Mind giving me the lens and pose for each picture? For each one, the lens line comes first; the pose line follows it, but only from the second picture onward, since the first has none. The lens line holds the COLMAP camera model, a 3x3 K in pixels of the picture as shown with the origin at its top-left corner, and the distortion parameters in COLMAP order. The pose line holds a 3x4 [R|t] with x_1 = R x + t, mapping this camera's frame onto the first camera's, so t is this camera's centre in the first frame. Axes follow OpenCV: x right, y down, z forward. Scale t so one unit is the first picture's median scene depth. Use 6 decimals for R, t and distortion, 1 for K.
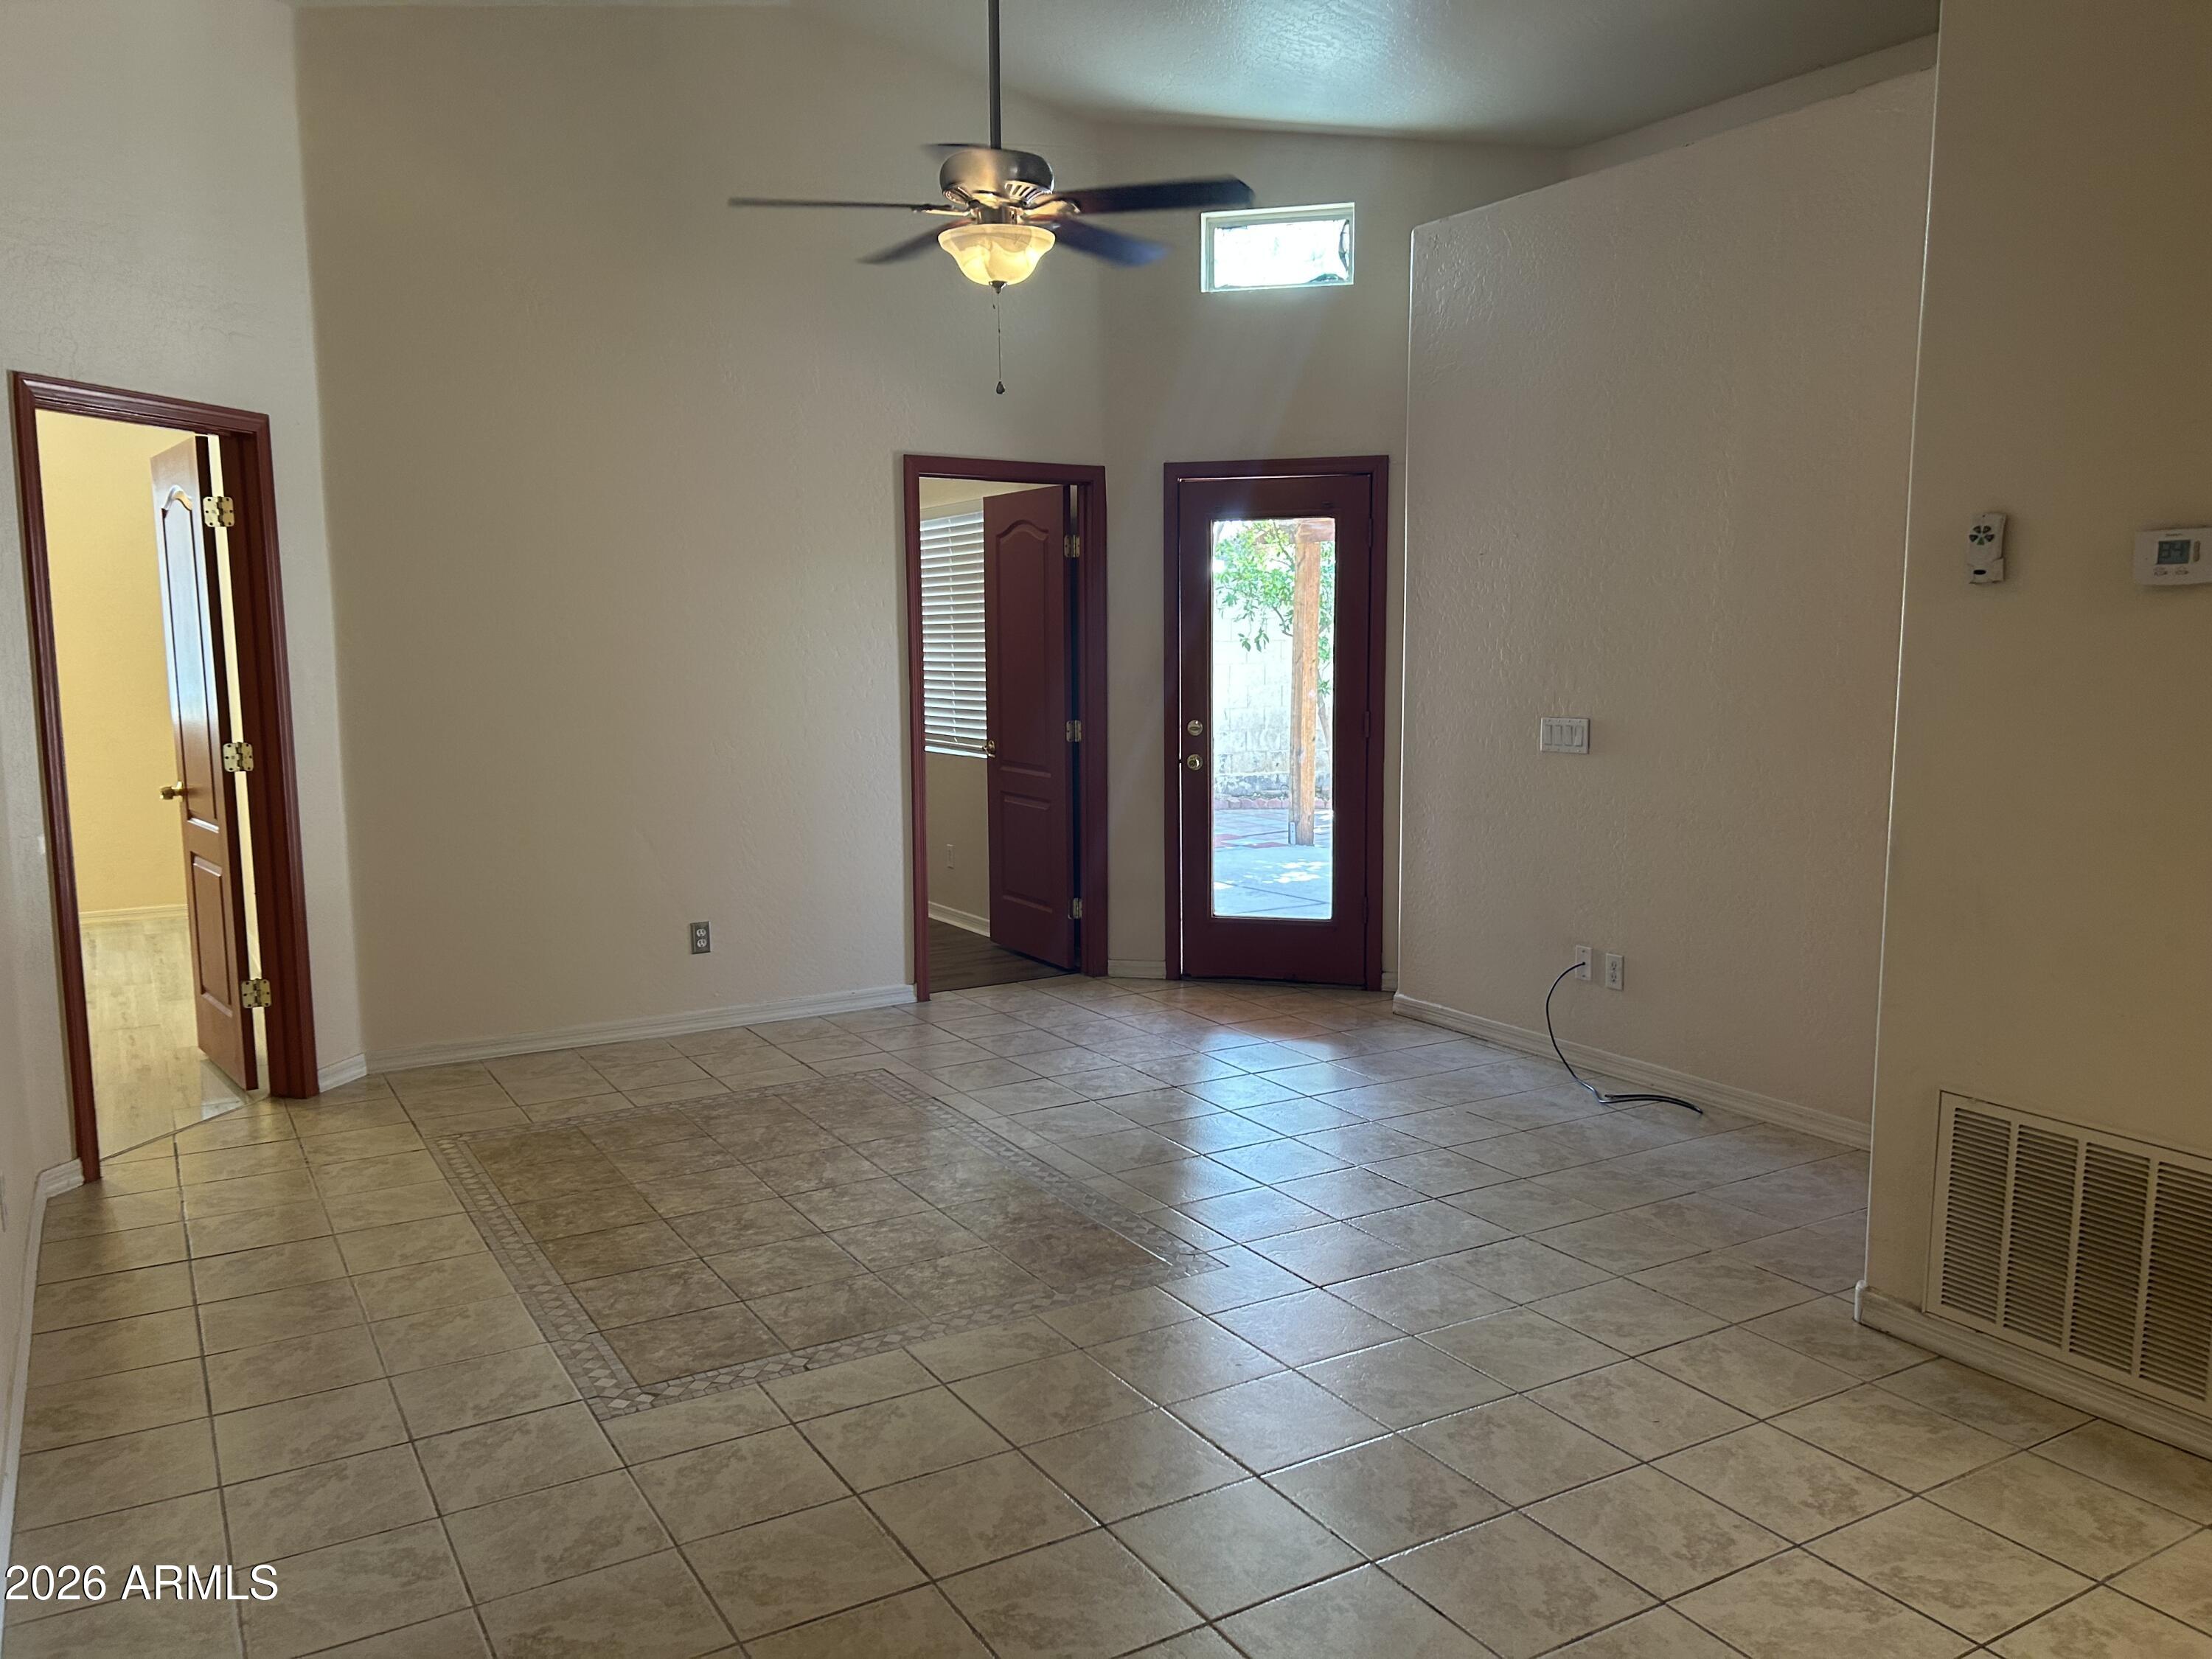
lens RADIAL K [[1661.9, 0, 1111.5], [0, 1661.9, 842.3], [0, 0, 1]] dist [0.053729, -0.057943]
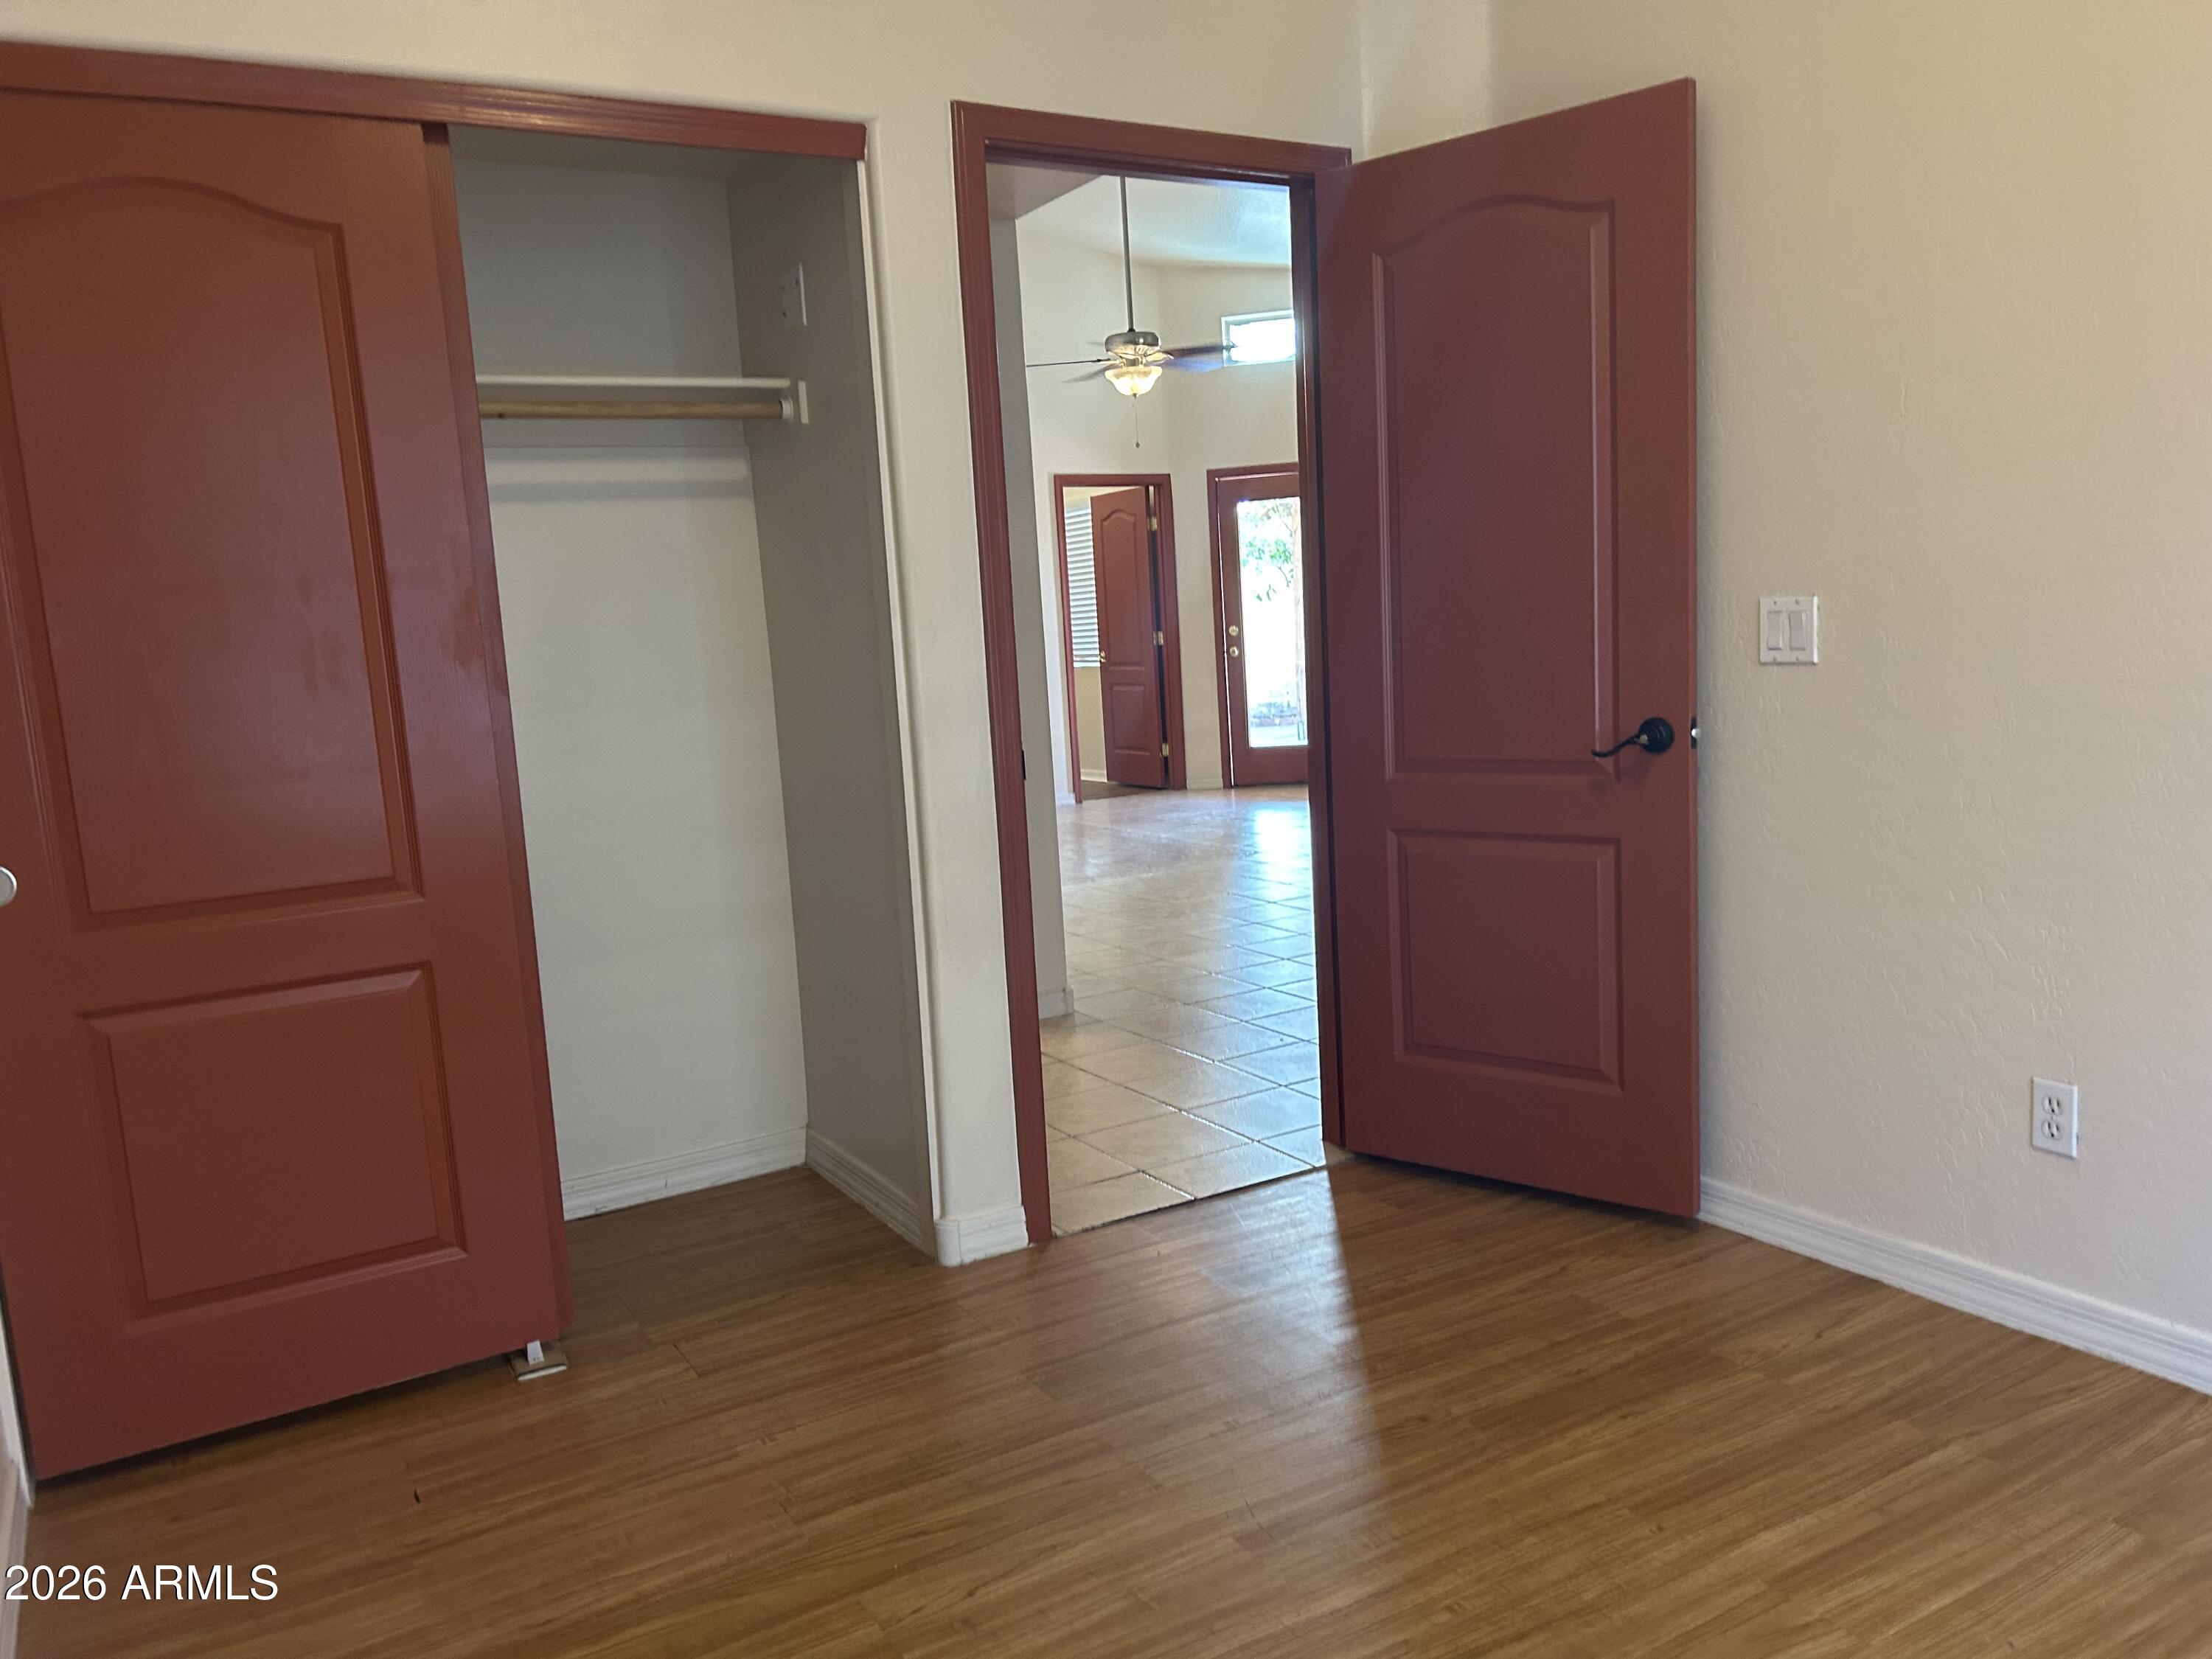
lens RADIAL K [[1661.9, 0, 1111.5], [0, 1661.9, 842.3], [0, 0, 1]] dist [0.053729, -0.057943]
pose [[0.998493, -0.053669, -0.011451, -0.061965], [0.053746, 0.998533, 0.006549, 0.121454], [0.011083, -0.007155, 0.999913, -0.637650]]
